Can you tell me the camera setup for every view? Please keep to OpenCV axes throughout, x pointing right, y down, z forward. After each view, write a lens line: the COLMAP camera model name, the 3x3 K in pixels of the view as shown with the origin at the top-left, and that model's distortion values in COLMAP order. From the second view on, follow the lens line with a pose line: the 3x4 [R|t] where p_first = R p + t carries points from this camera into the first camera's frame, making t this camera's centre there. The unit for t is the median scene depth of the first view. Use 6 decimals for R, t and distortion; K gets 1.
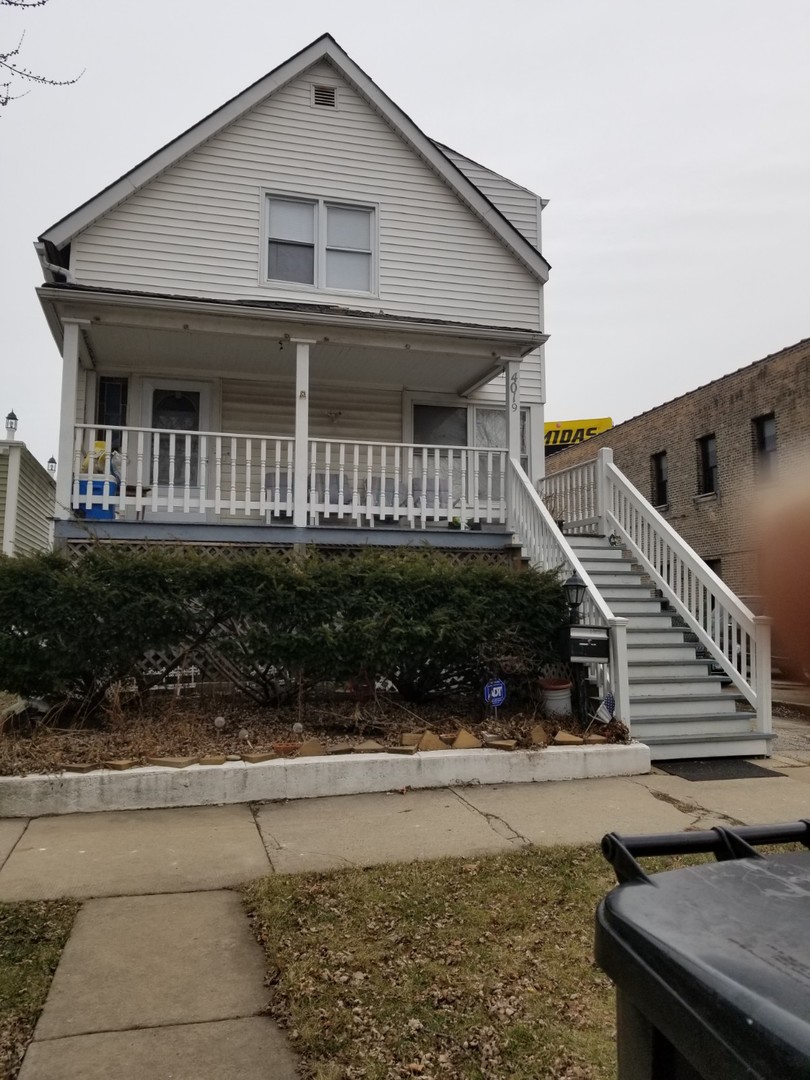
lens RADIAL K [[820.8, 0, 389.4], [0, 820.8, 521.5], [0, 0, 1]] dist [0.022540, -0.030044]
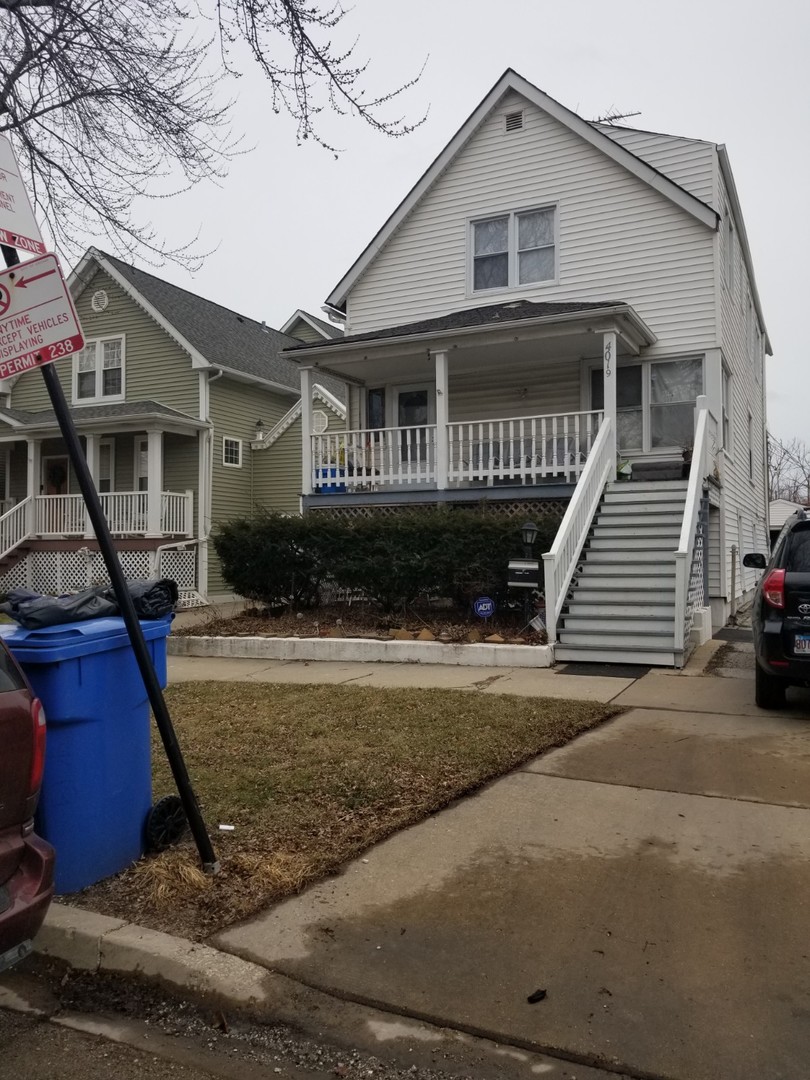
lens RADIAL K [[860.1, 0, 410.5], [0, 860.1, 512.3], [0, 0, 1]] dist [0.095843, -0.132239]
pose [[0.764452, -0.040335, -0.643417, 0.677675], [0.083689, 0.995804, 0.037007, -0.011441], [0.639225, -0.082137, 0.764621, -0.126419]]
